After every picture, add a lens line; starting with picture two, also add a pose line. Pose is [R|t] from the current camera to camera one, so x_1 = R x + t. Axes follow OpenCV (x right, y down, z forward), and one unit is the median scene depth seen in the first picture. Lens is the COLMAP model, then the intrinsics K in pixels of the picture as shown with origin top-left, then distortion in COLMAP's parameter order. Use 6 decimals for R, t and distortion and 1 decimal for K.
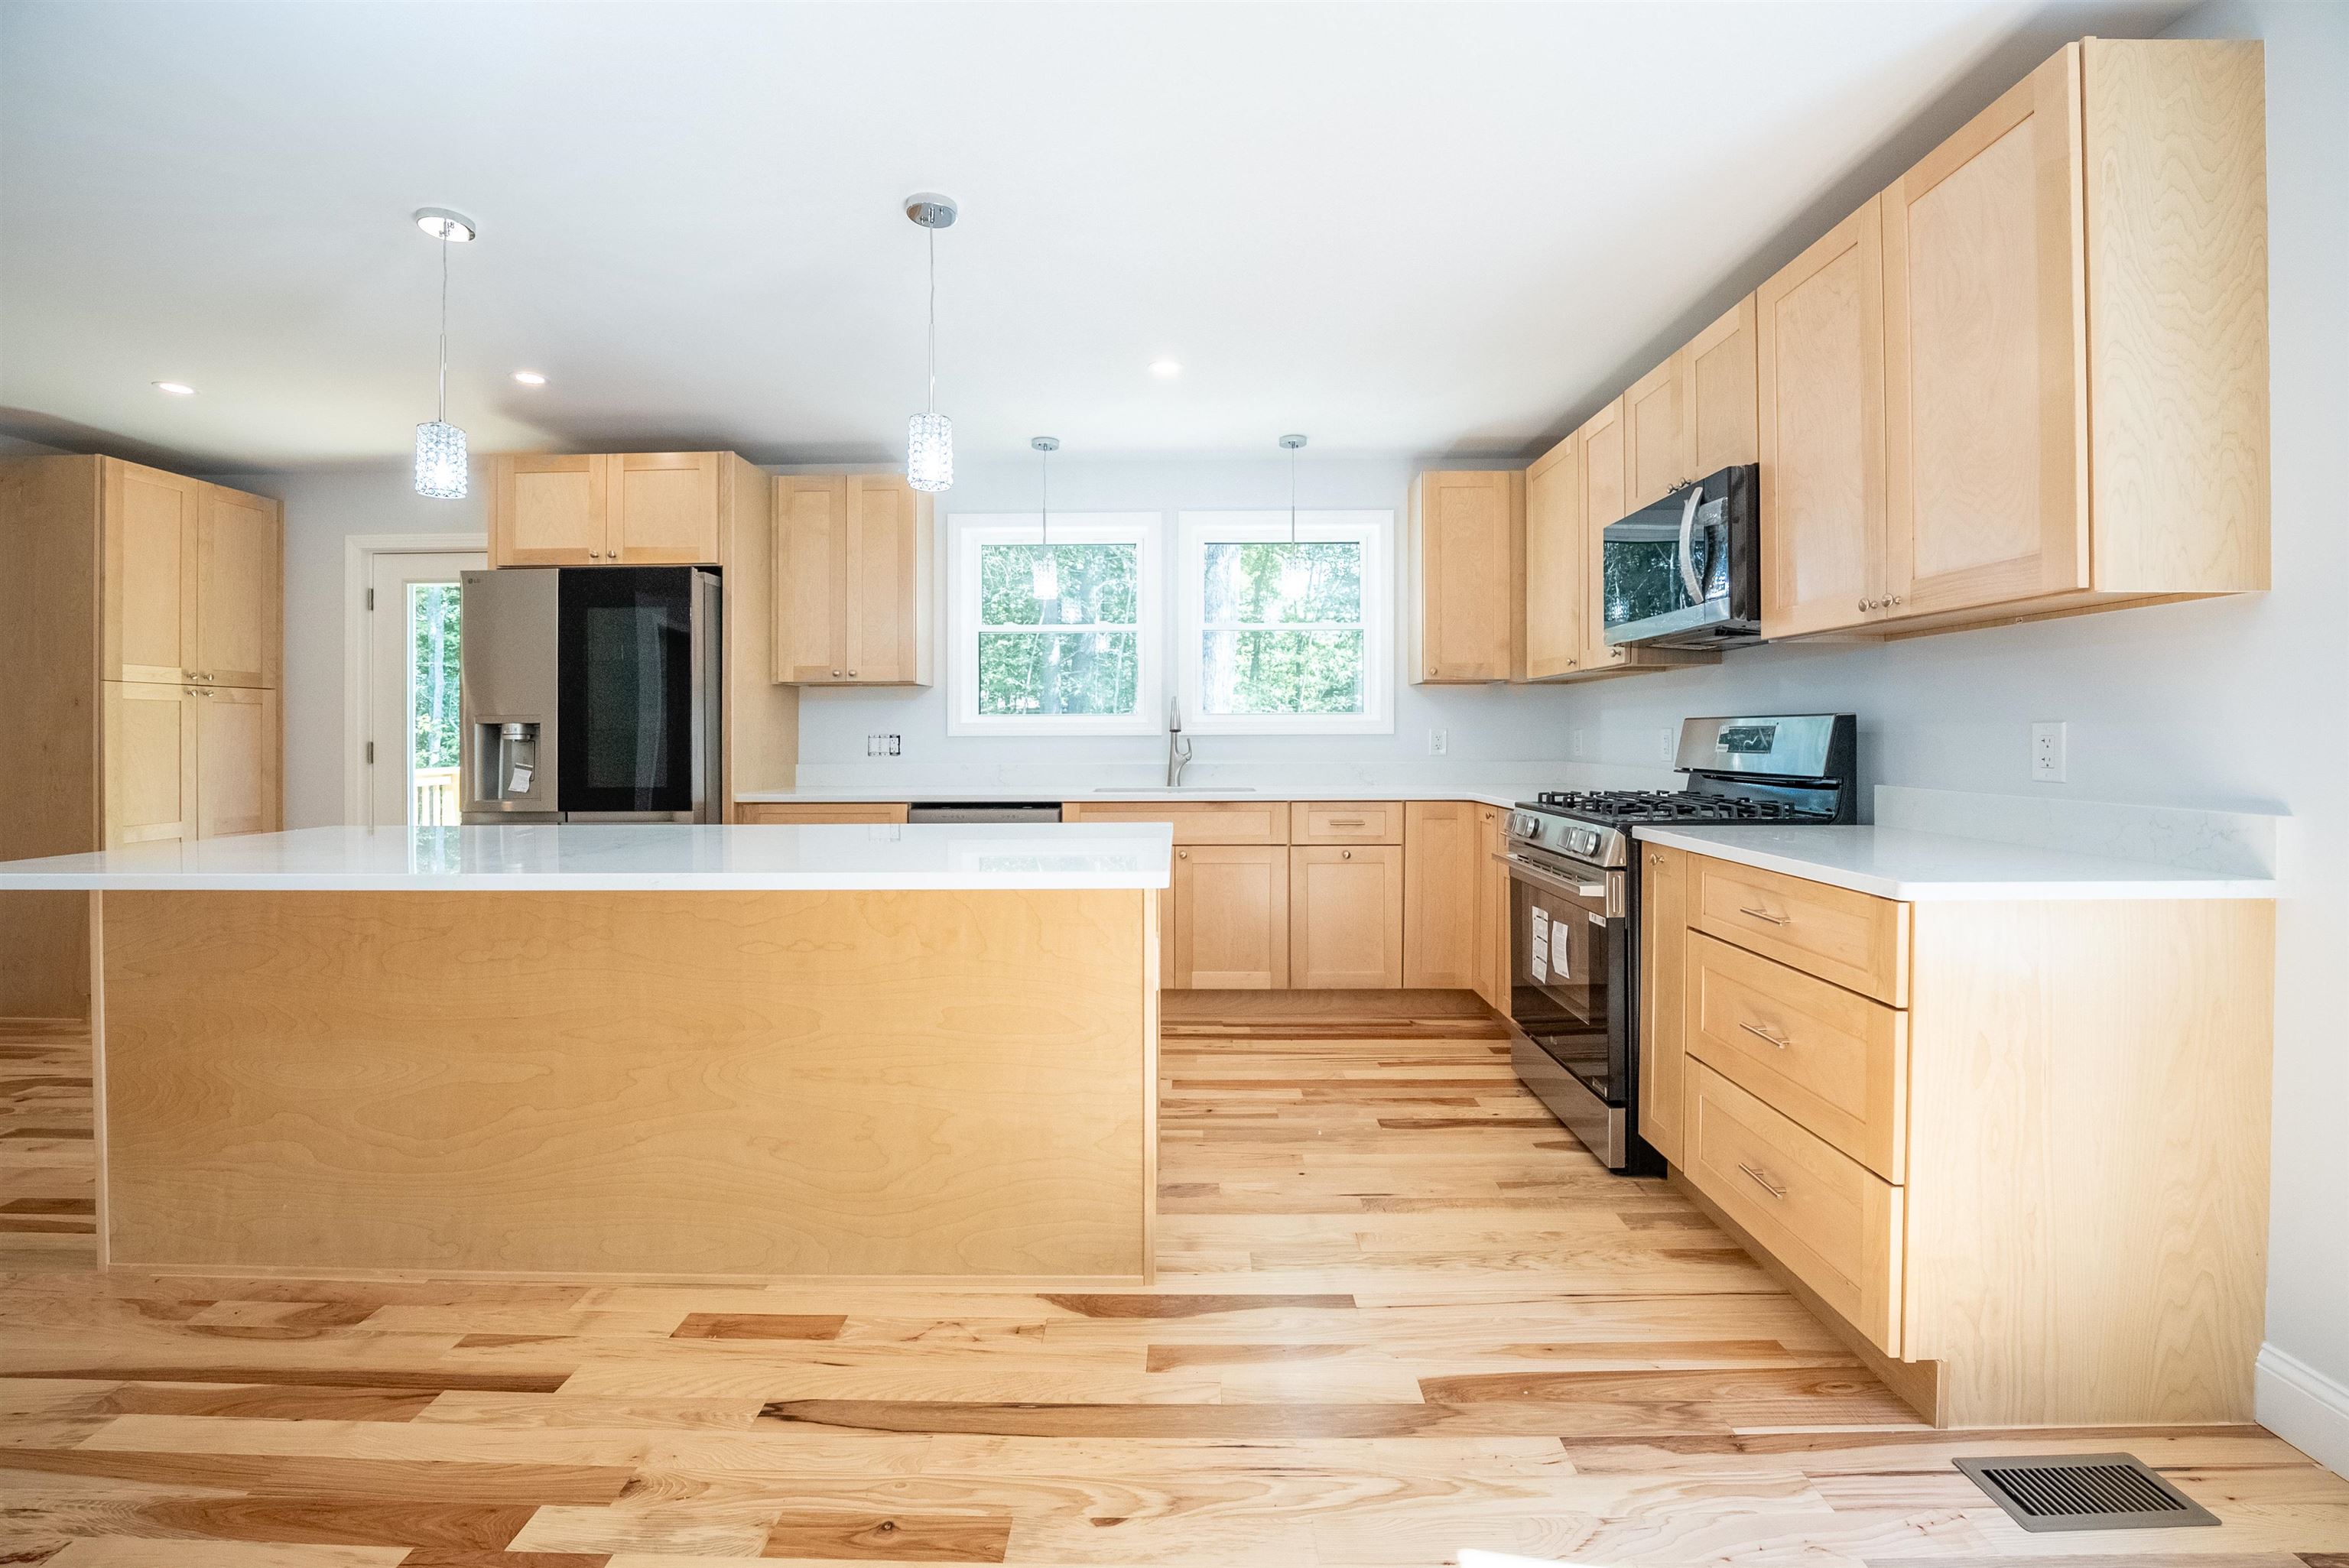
lens RADIAL K [[985.1, 0, 1184.8], [0, 985.1, 762.7], [0, 0, 1]] dist [-0.022166, 0.000116]
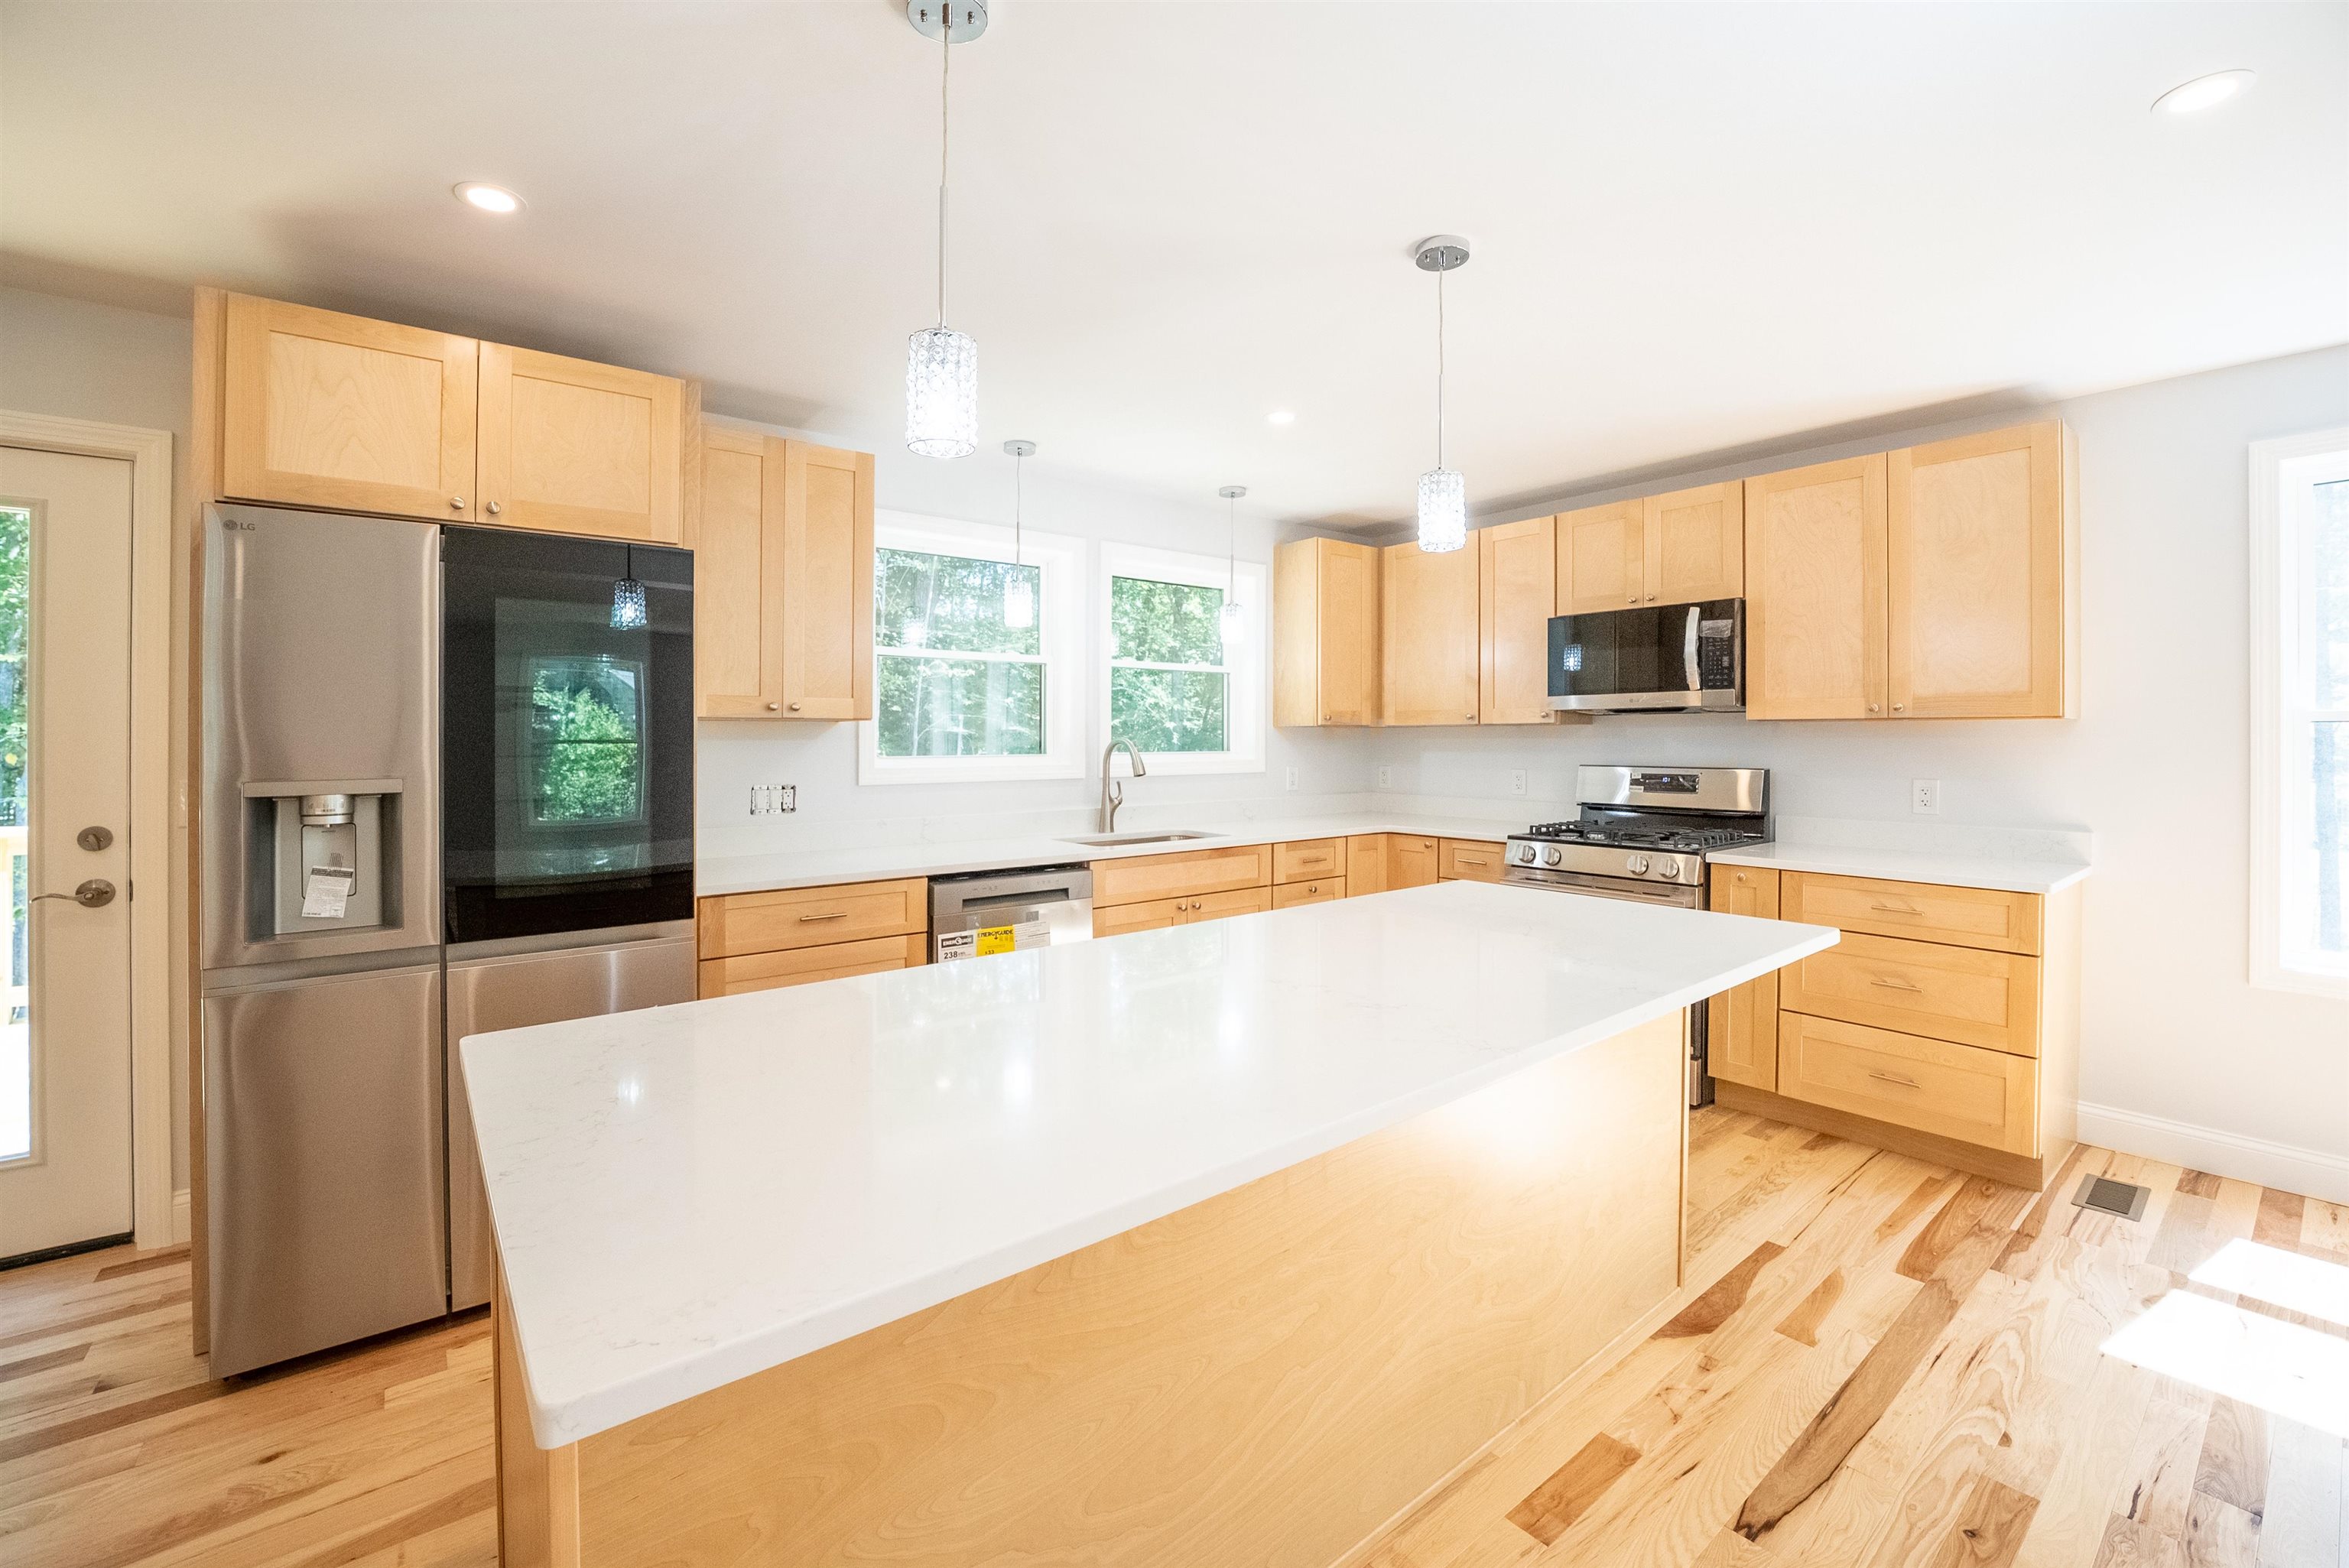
lens RADIAL K [[985.1, 0, 1184.8], [0, 985.1, 762.7], [0, 0, 1]] dist [-0.022166, 0.000116]
pose [[0.769687, -0.012871, 0.638292, -0.999209], [0.016133, 0.999870, 0.000708, -0.076529], [-0.638218, 0.009753, 0.769794, 0.413802]]
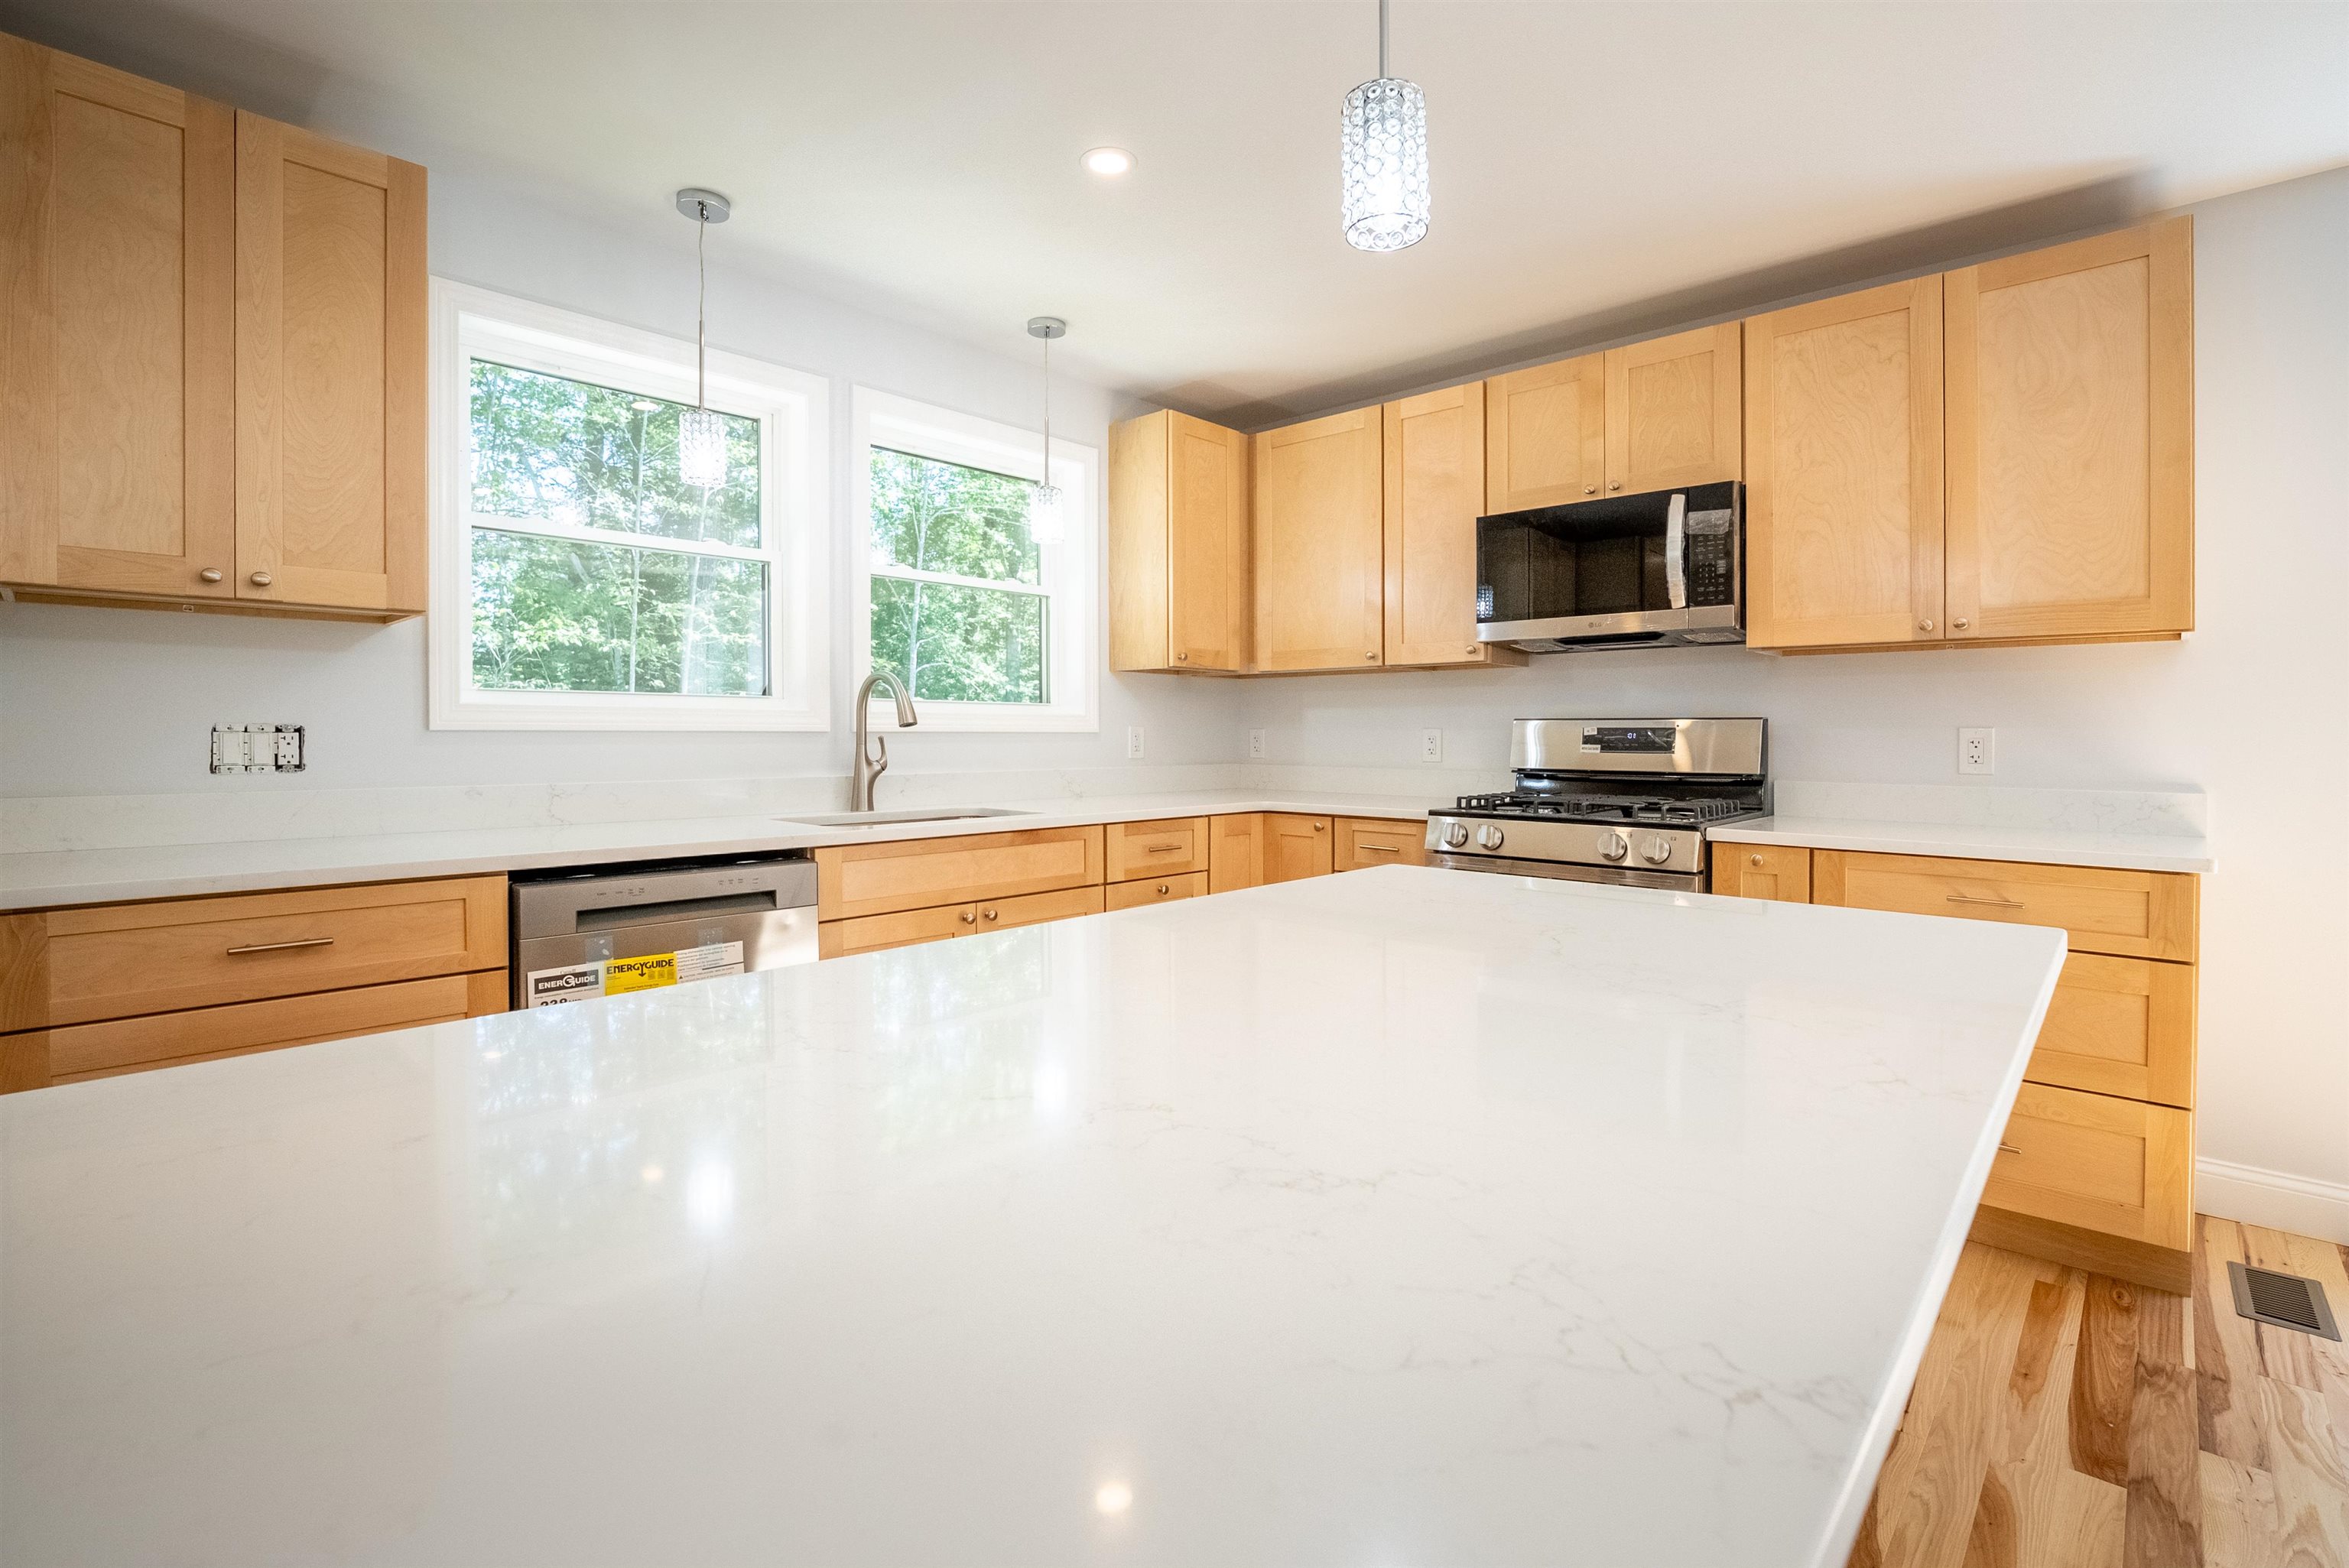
lens RADIAL K [[1097.3, 0, 1168.3], [0, 1097.3, 750.8], [0, 0, 1]] dist [-0.009704, 0.000215]
pose [[0.679614, -0.008838, 0.733516, -0.733245], [0.018046, 0.999826, -0.004673, -0.017932], [-0.733348, 0.016413, 0.679656, 0.655588]]
